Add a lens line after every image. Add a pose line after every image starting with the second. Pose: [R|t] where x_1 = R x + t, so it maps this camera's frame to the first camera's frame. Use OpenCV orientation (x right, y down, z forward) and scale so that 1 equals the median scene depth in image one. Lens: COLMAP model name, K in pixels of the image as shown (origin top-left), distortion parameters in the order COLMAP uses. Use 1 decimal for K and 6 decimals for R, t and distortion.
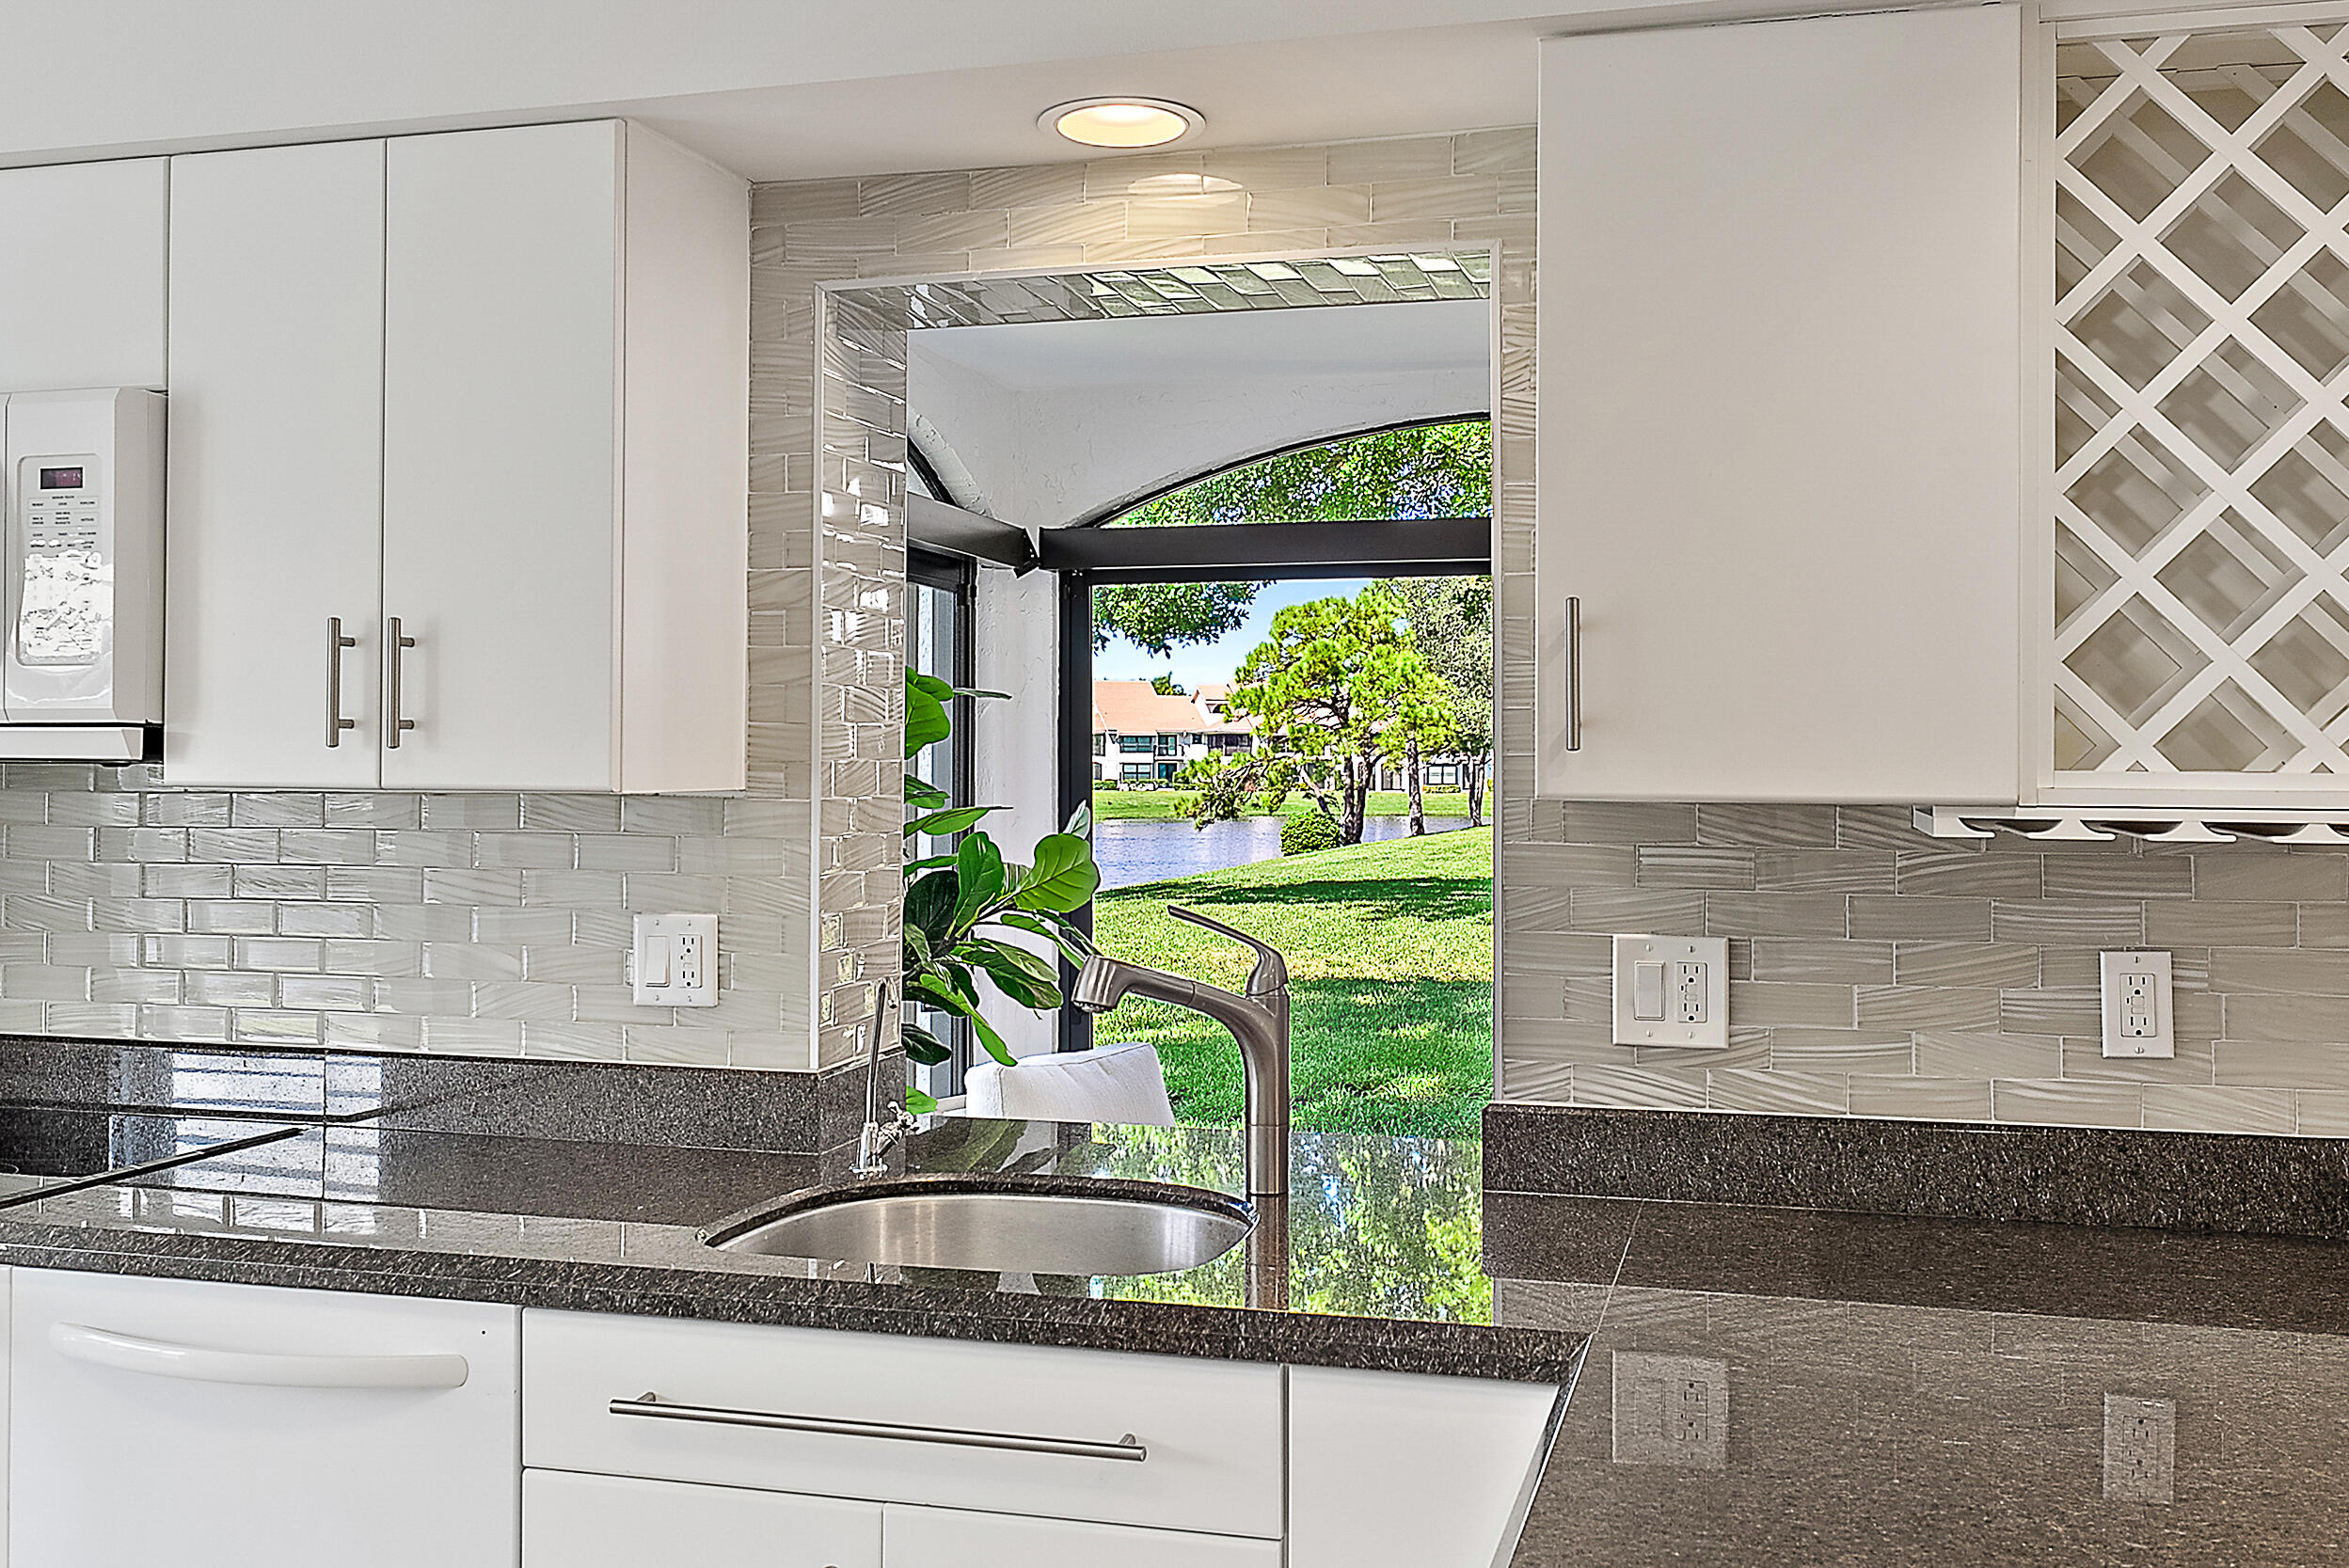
lens RADIAL K [[2181.8, 0, 1169.2], [0, 2181.8, 742.5], [0, 0, 1]] dist [0.004051, 0.001297]
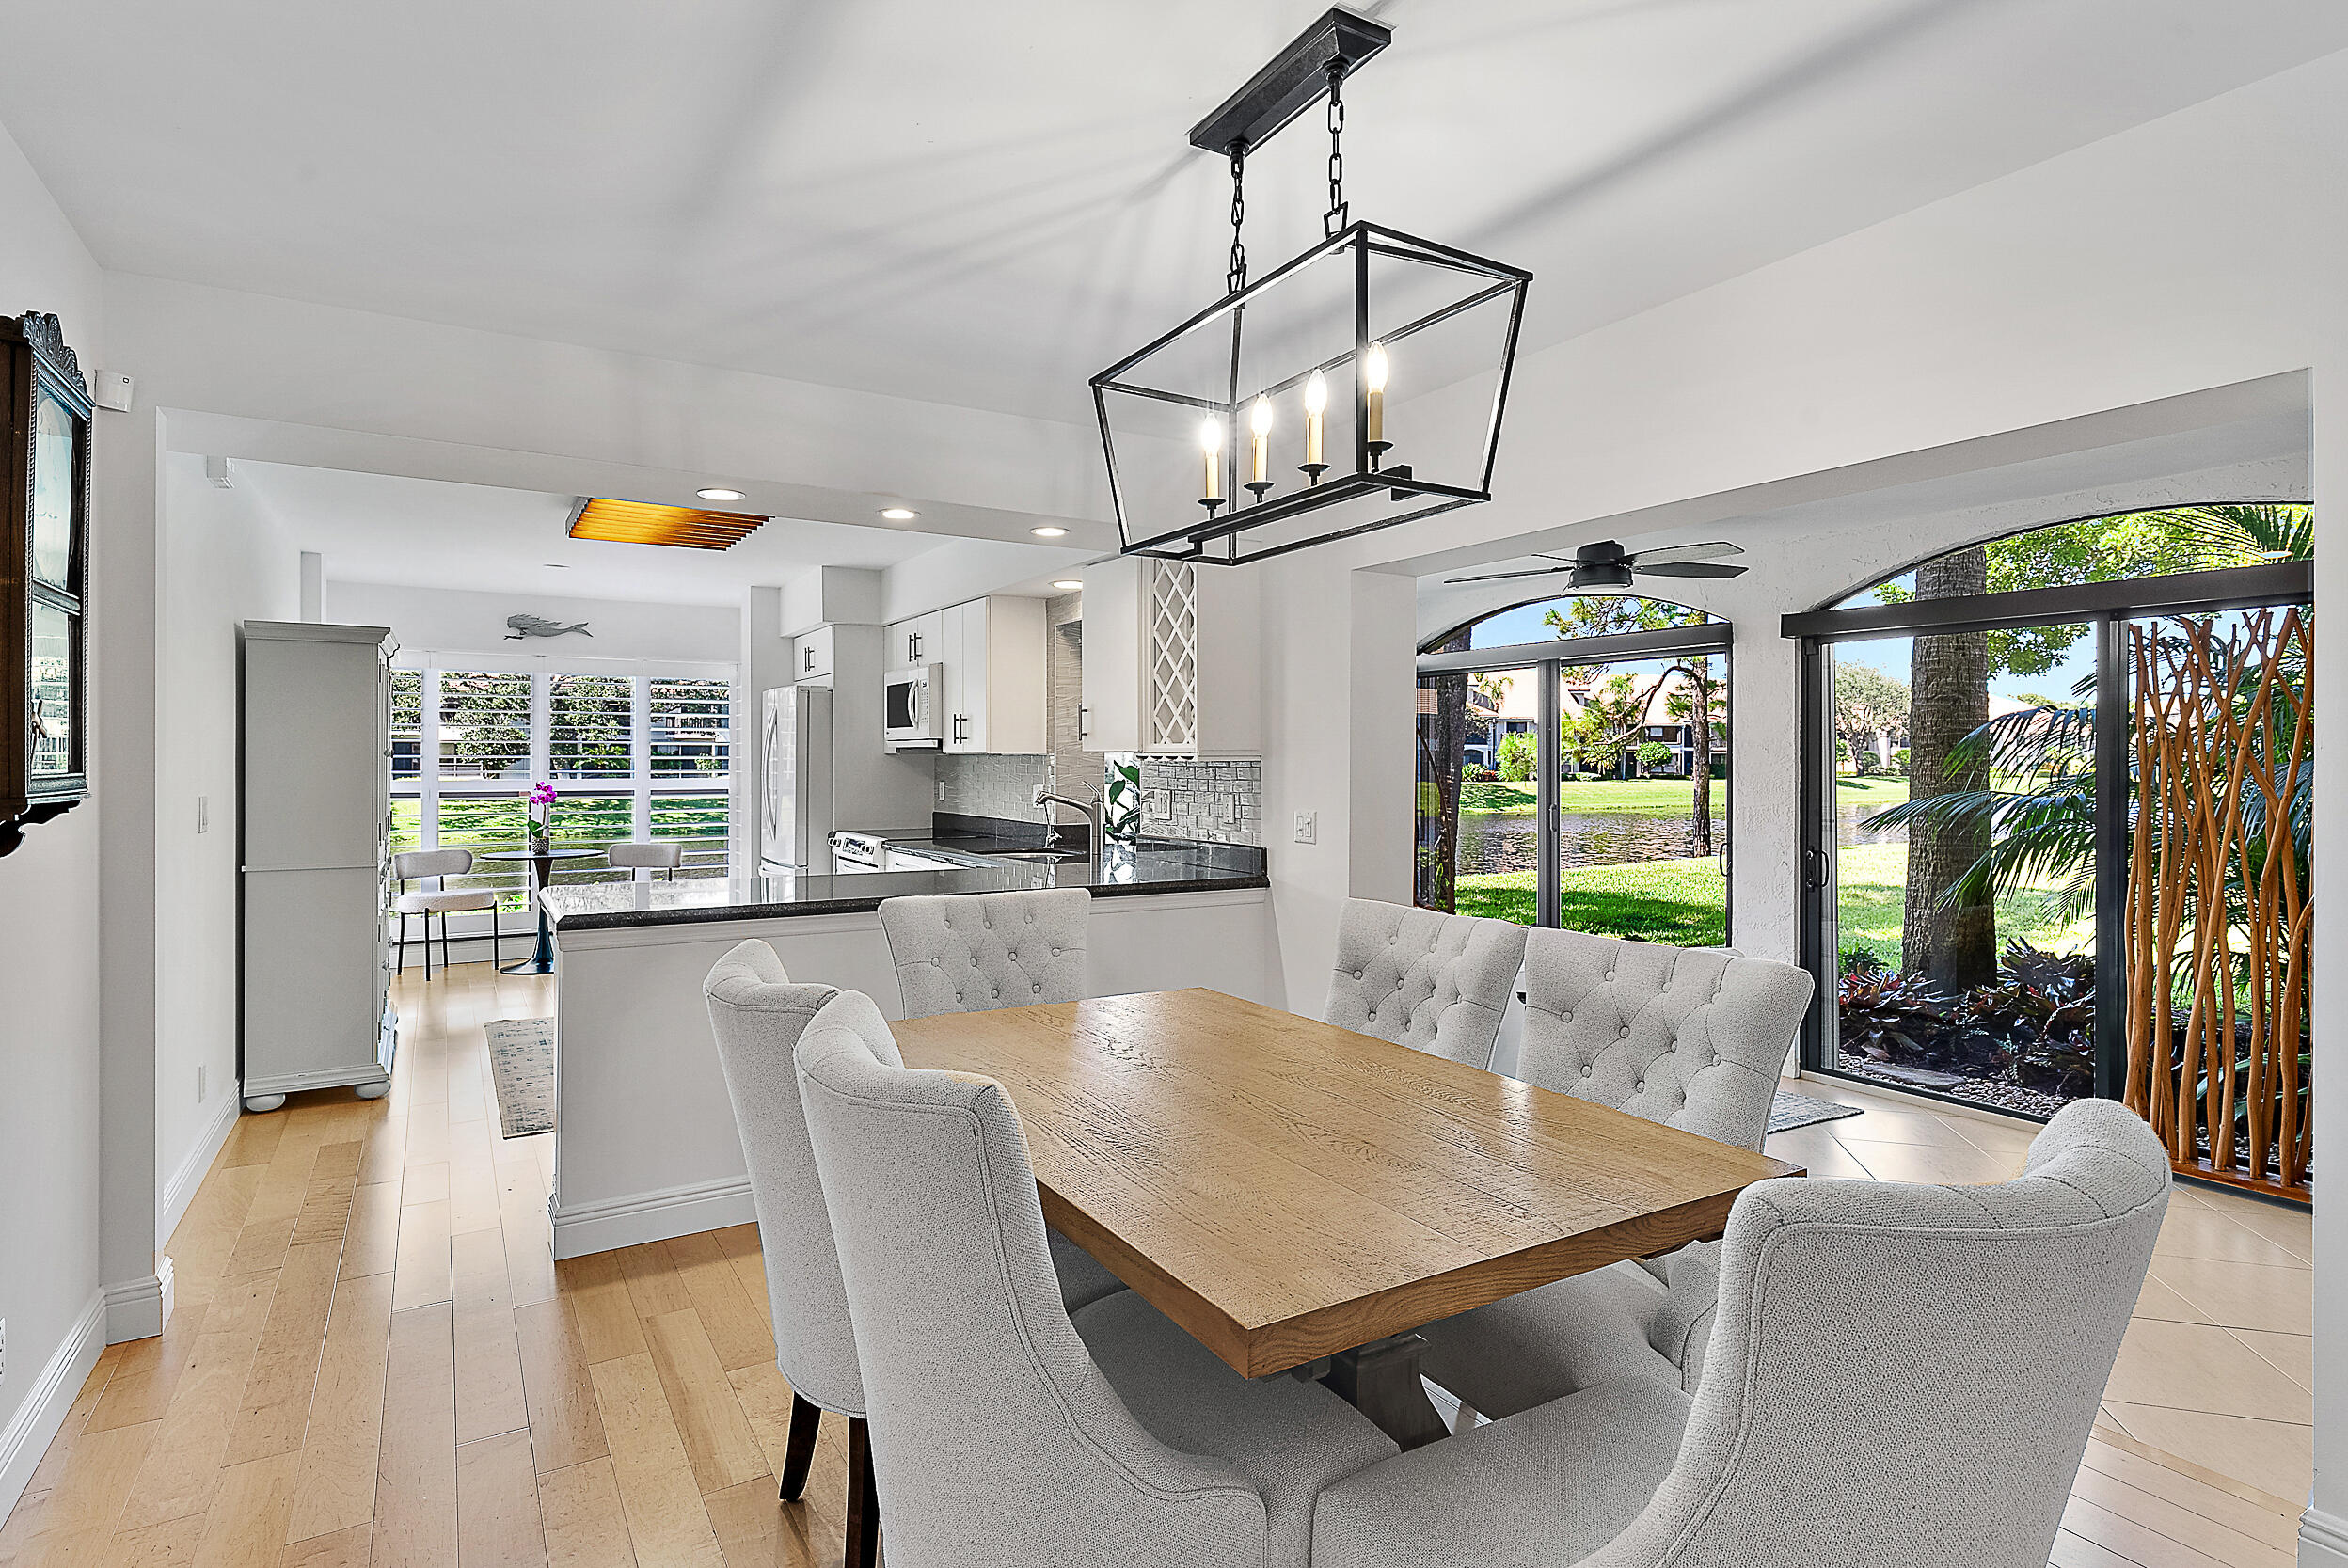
lens RADIAL K [[1215.5, 0, 1174.8], [0, 1215.5, 769.1], [0, 0, 1]] dist [-0.000149, -0.000074]
pose [[0.729370, 0.002615, -0.684114, 1.564815], [0.009353, 0.999861, 0.013793, 0.022713], [0.684055, -0.016459, 0.729244, -0.469077]]
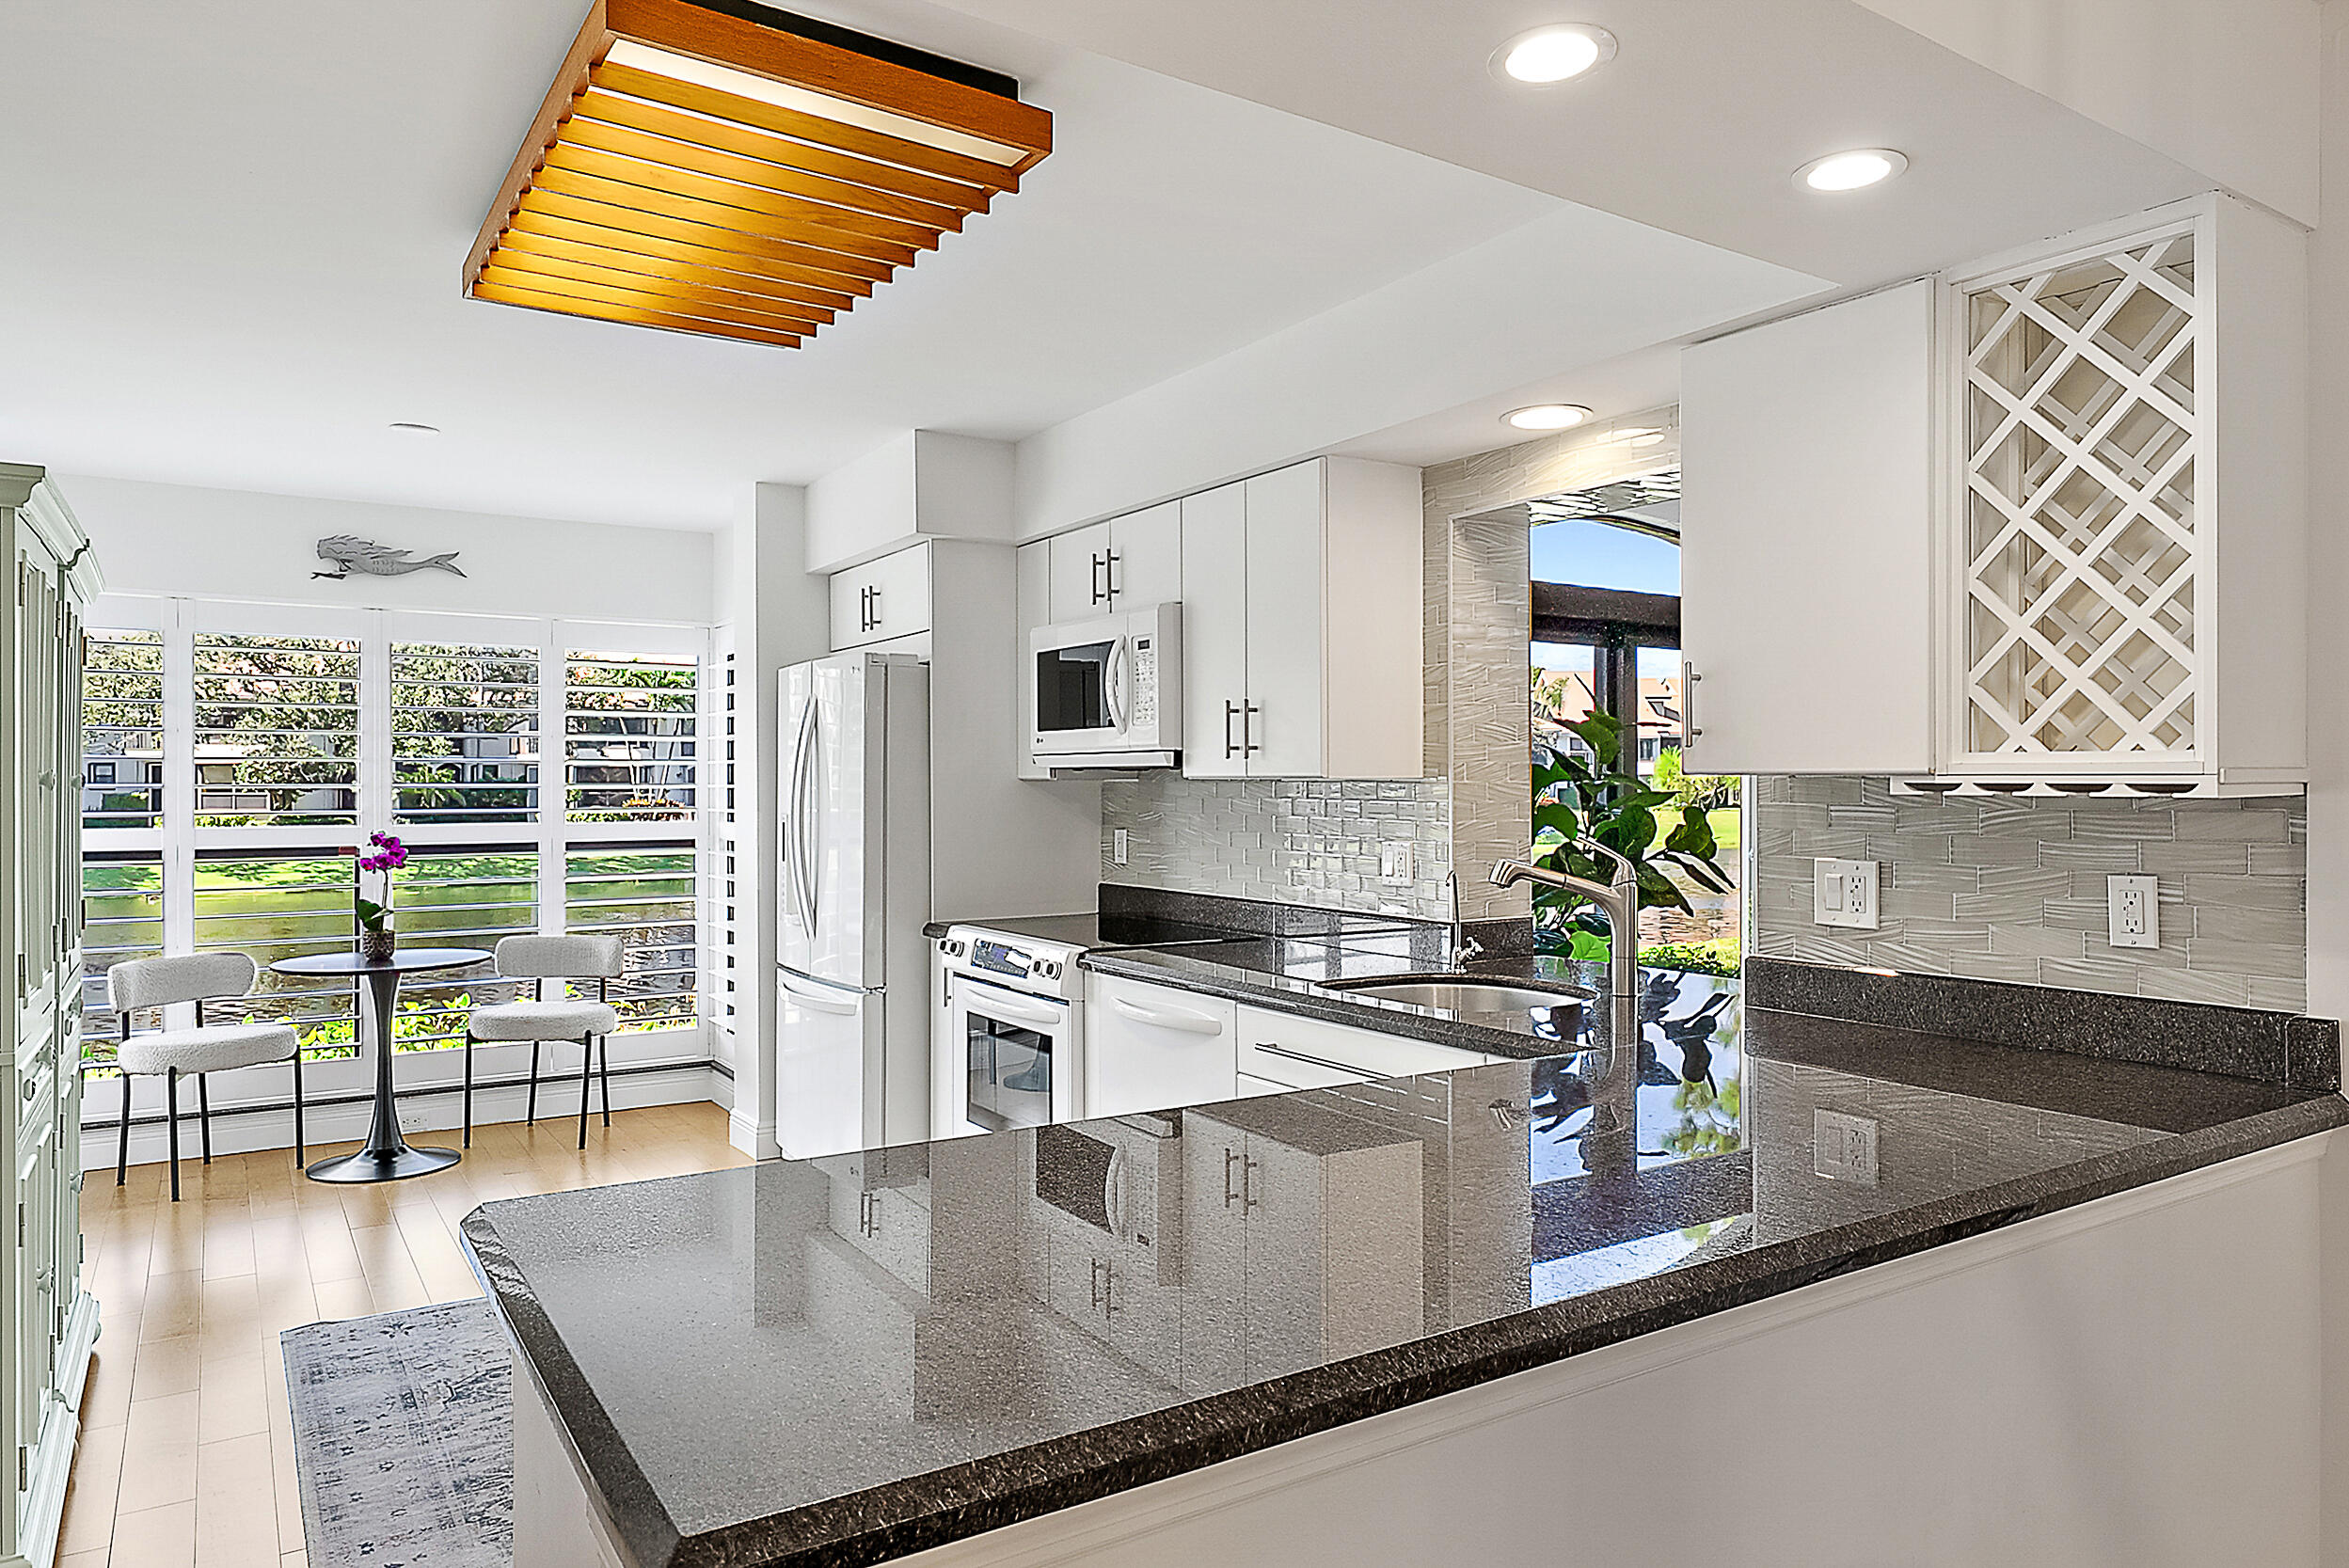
lens RADIAL K [[1482.6, 0, 1169.5], [0, 1482.6, 797.4], [0, 0, 1]] dist [-0.000241, -0.000970]
pose [[0.747808, 0.000401, -0.663914, 0.551683], [0.011667, 0.999837, 0.013745, 0.019332], [0.663812, -0.018025, 0.747682, -0.158903]]
